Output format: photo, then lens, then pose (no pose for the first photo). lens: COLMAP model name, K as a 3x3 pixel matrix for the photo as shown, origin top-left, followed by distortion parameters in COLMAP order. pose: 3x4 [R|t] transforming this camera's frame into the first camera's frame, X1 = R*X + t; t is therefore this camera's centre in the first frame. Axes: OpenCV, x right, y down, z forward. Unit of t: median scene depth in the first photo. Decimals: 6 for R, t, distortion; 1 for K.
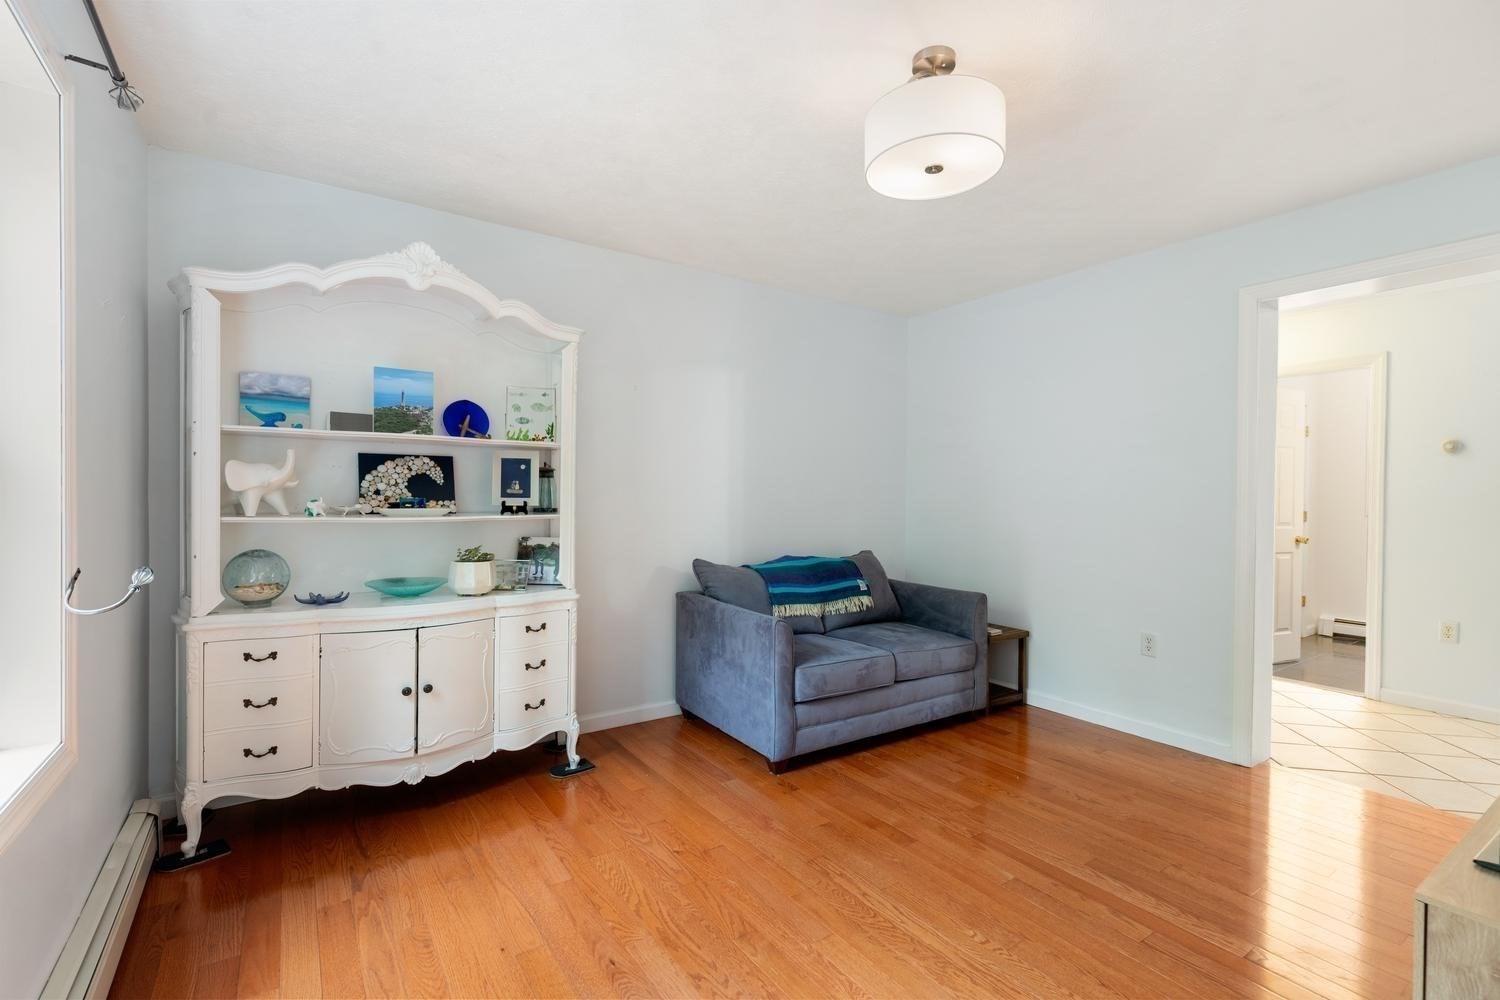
lens RADIAL K [[669.5, 0, 750.0], [0, 669.5, 500.0], [0, 0, 1]] dist [0.016284, 0.000058]
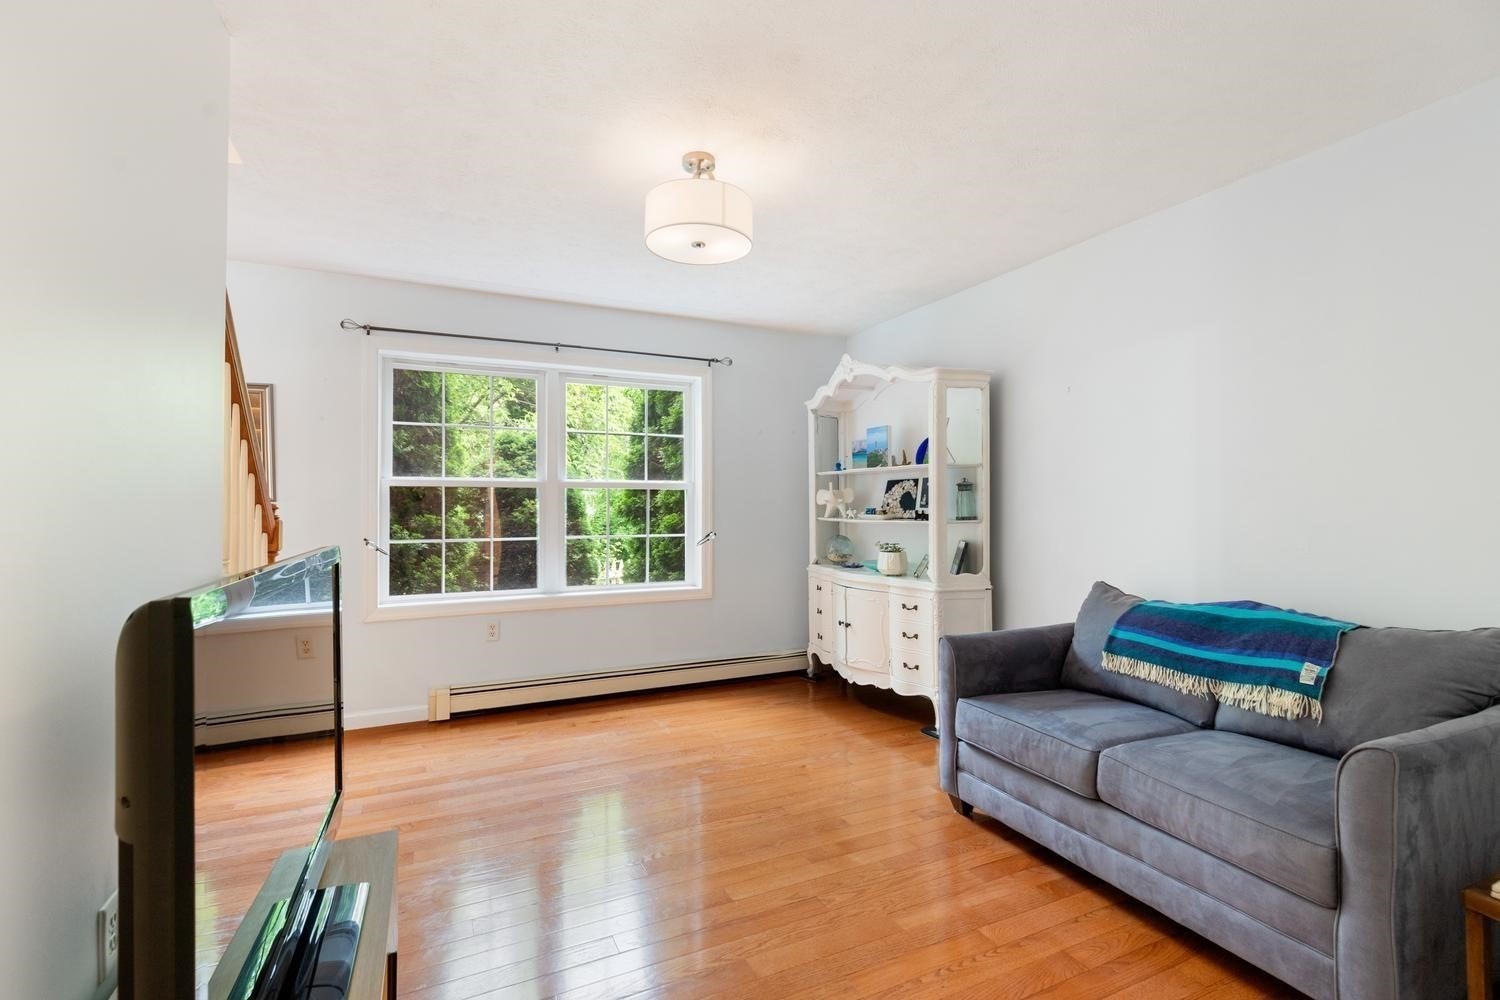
lens RADIAL K [[676.5, 0, 750.1], [0, 676.5, 484.1], [0, 0, 1]] dist [0.004094, 0.000287]
pose [[-0.154143, -0.038845, -0.987285, 1.067035], [-0.006163, 0.999245, -0.038354, 0.003348], [0.988029, 0.000172, -0.154266, 0.916095]]
